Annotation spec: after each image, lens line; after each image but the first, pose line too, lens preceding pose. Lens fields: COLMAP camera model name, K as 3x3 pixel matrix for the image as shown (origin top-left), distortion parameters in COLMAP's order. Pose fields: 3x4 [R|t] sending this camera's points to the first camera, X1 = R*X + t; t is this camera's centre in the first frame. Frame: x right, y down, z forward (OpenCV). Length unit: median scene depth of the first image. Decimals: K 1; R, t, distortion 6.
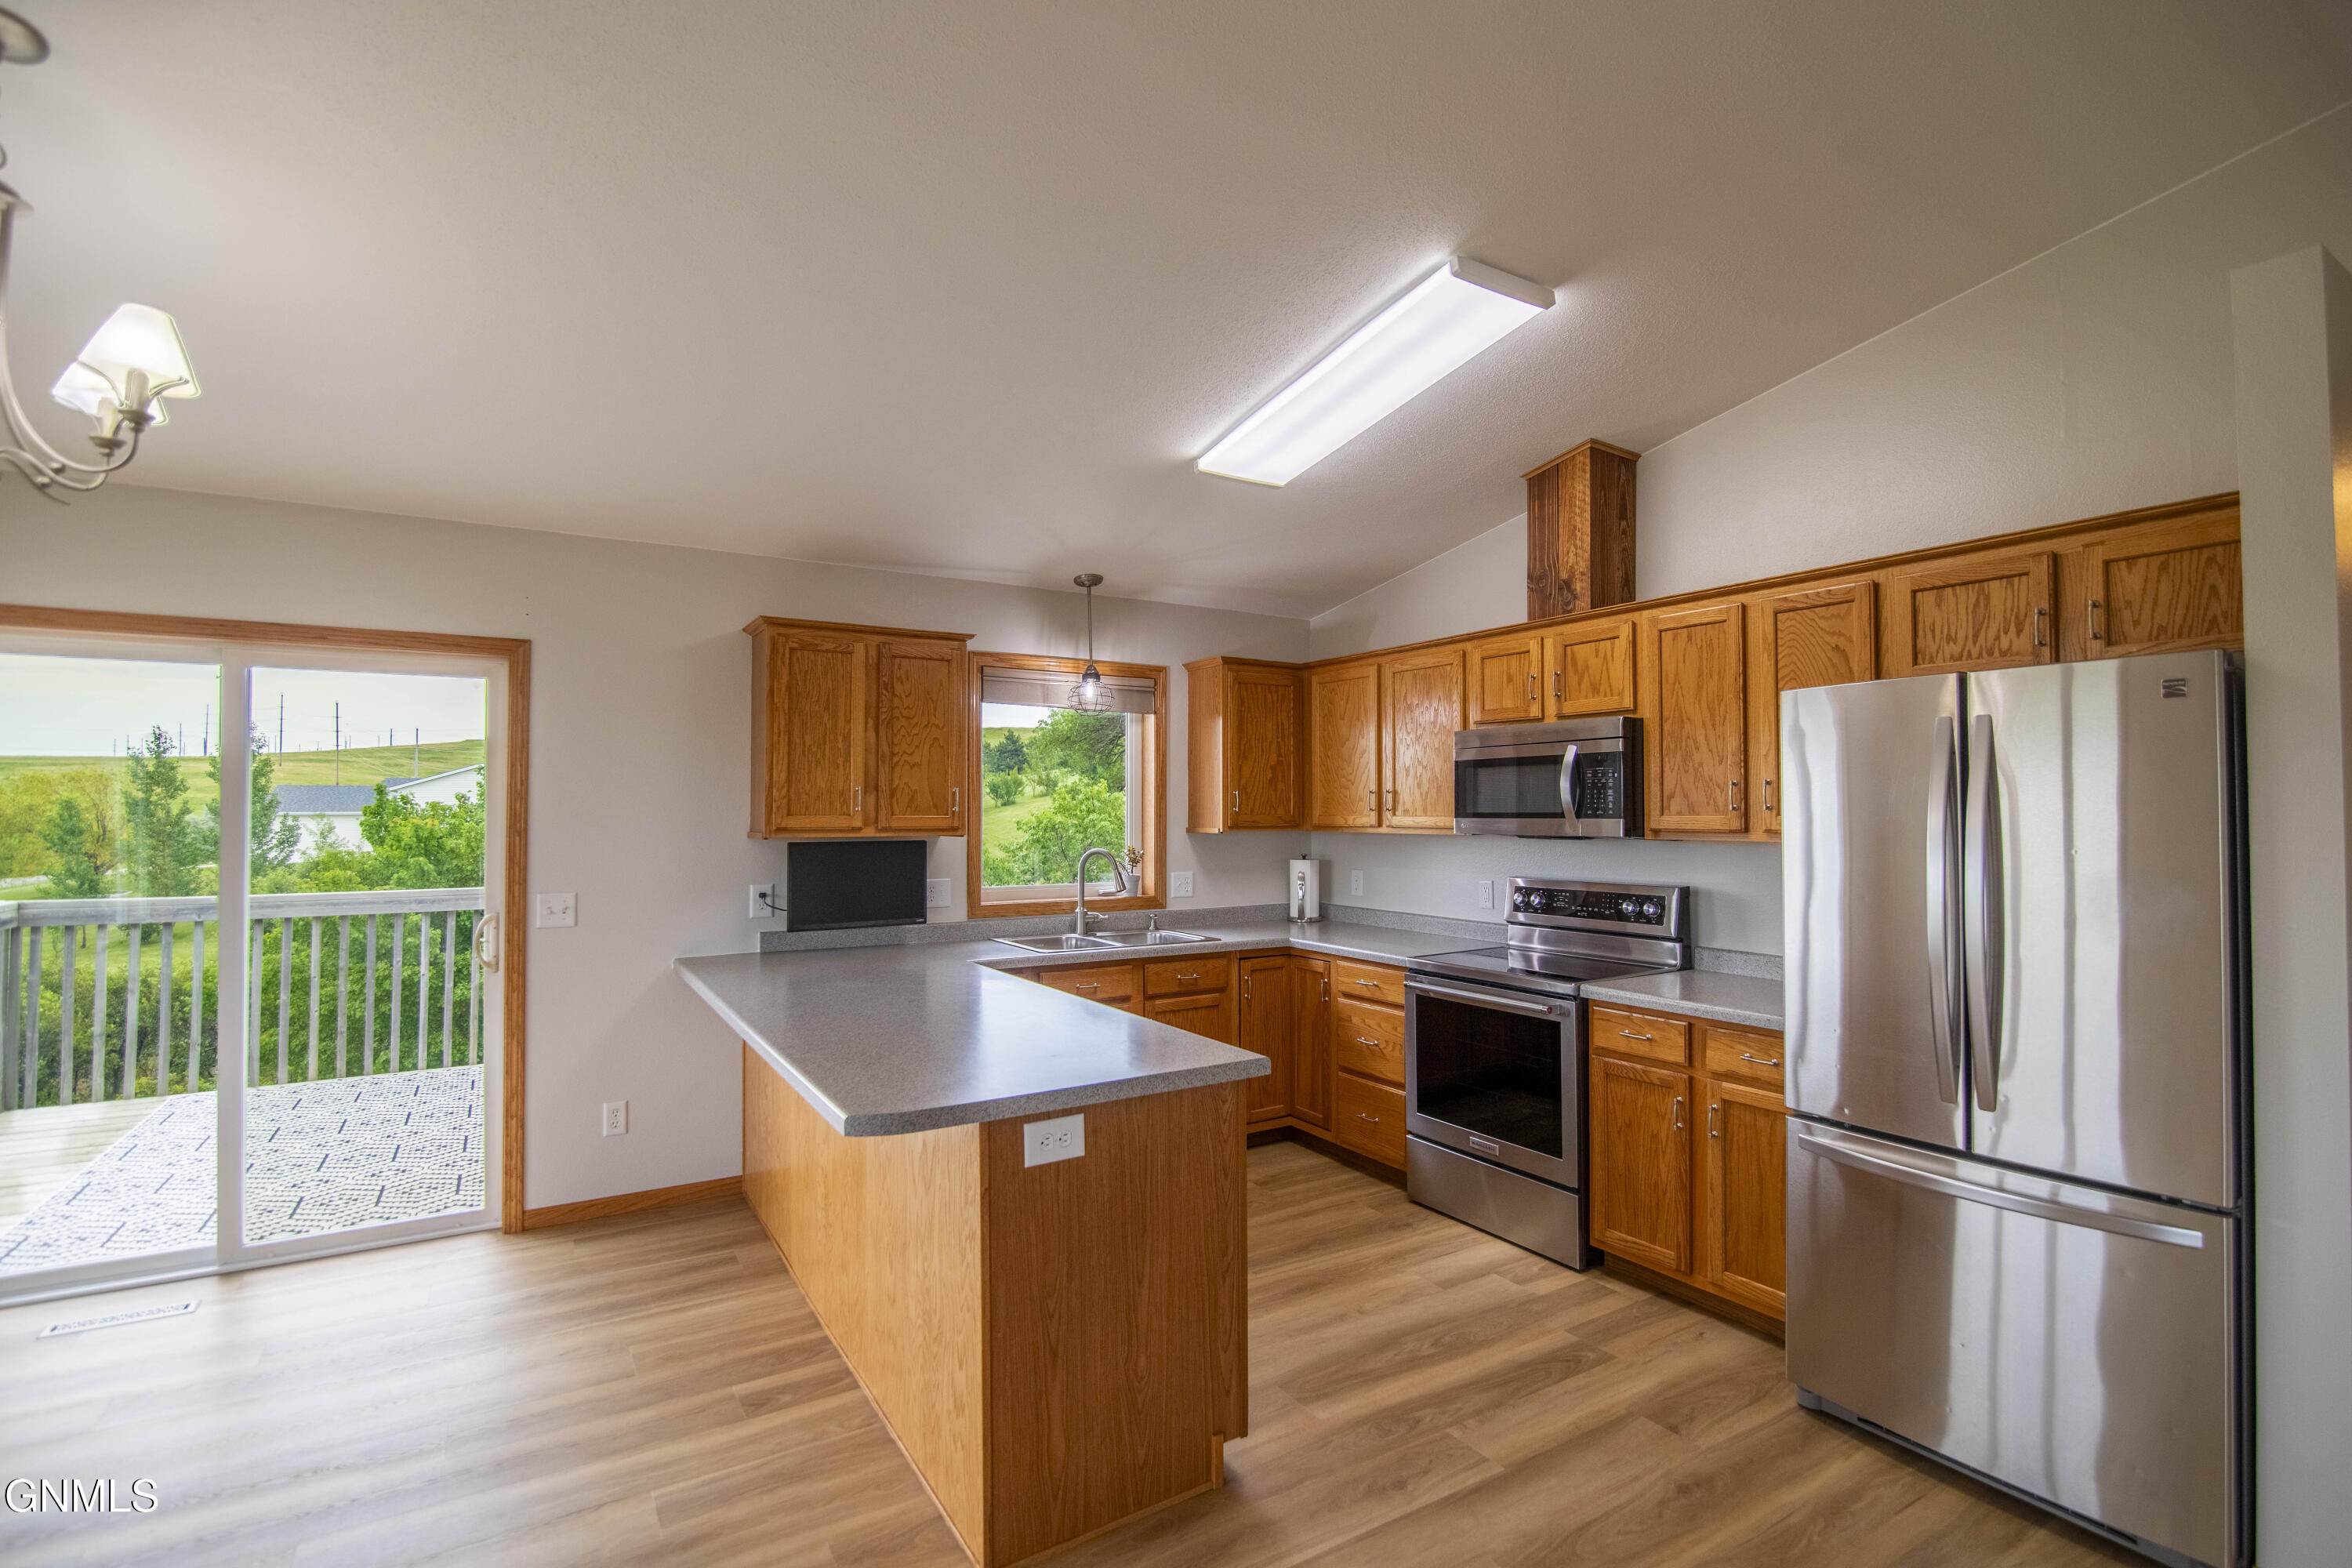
lens RADIAL K [[1074.5, 0, 1170.1], [0, 1074.5, 792.2], [0, 0, 1]] dist [-0.009174, 0.000297]
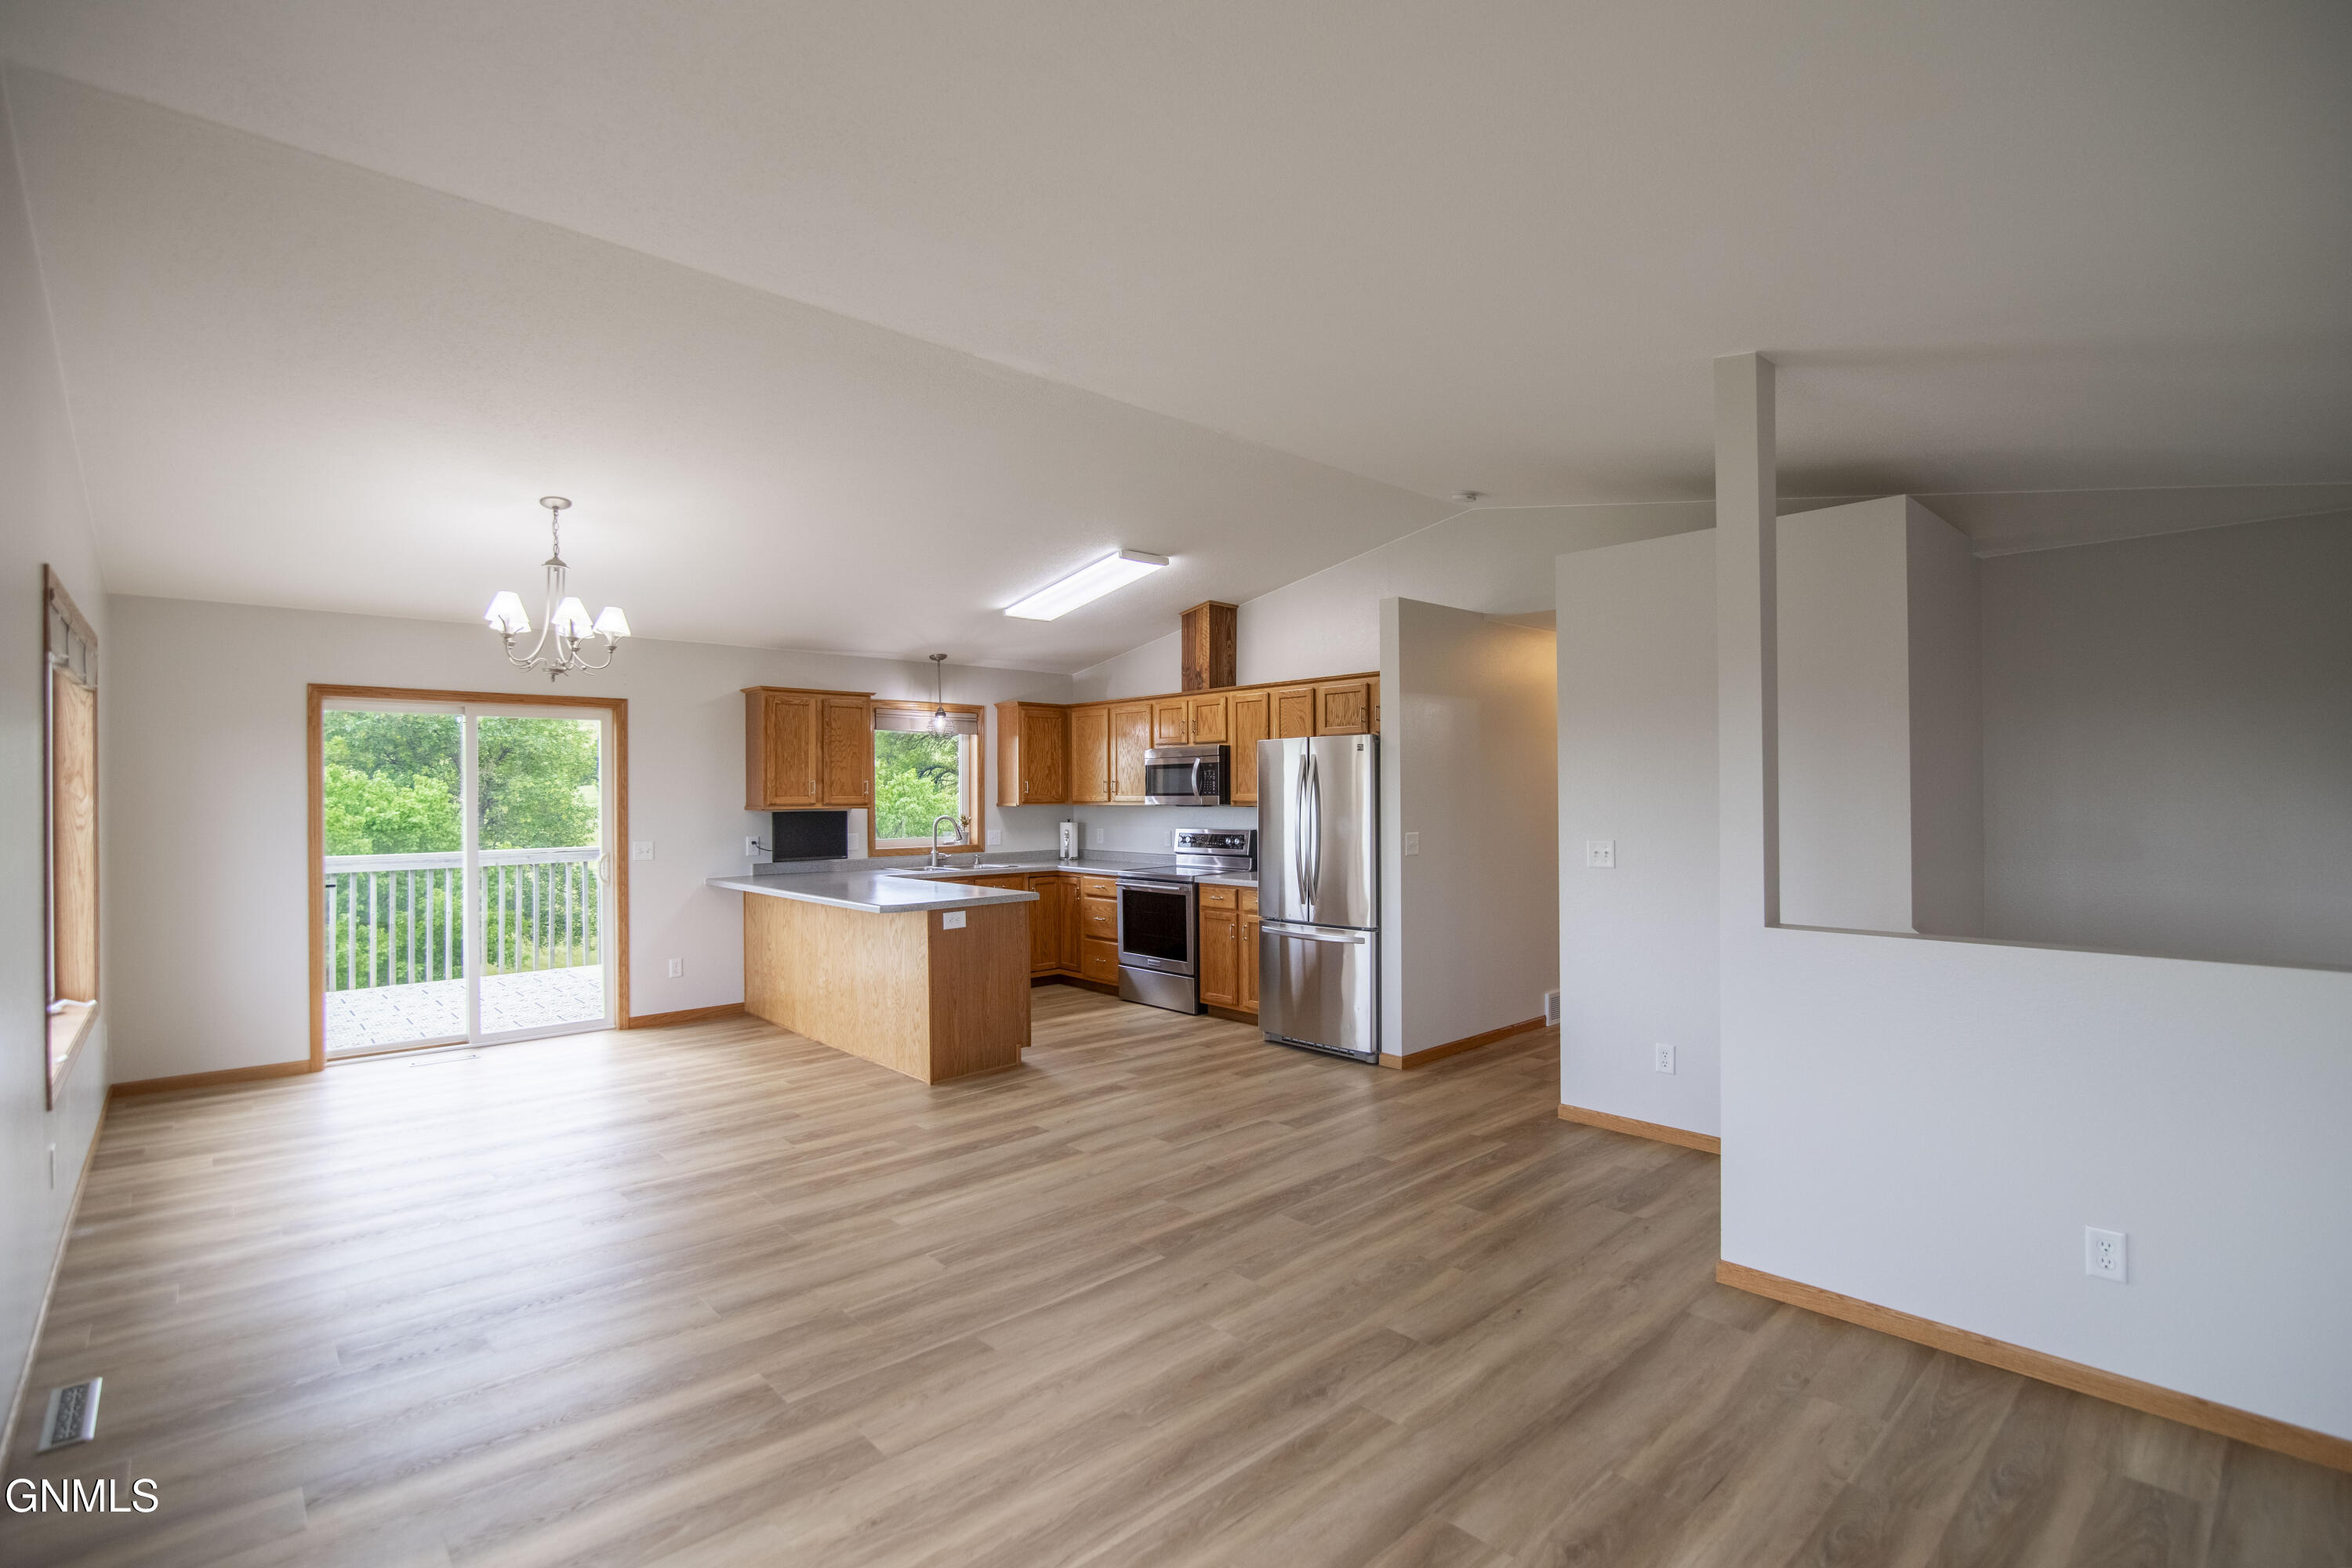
lens RADIAL K [[1074.5, 0, 1162.6], [0, 1074.5, 797.4], [0, 0, 1]] dist [-0.009174, 0.000297]
pose [[0.983405, -0.006445, 0.181311, -0.043601], [0.002609, 0.999768, 0.021386, -0.013897], [-0.181406, -0.020558, 0.983193, -0.869647]]
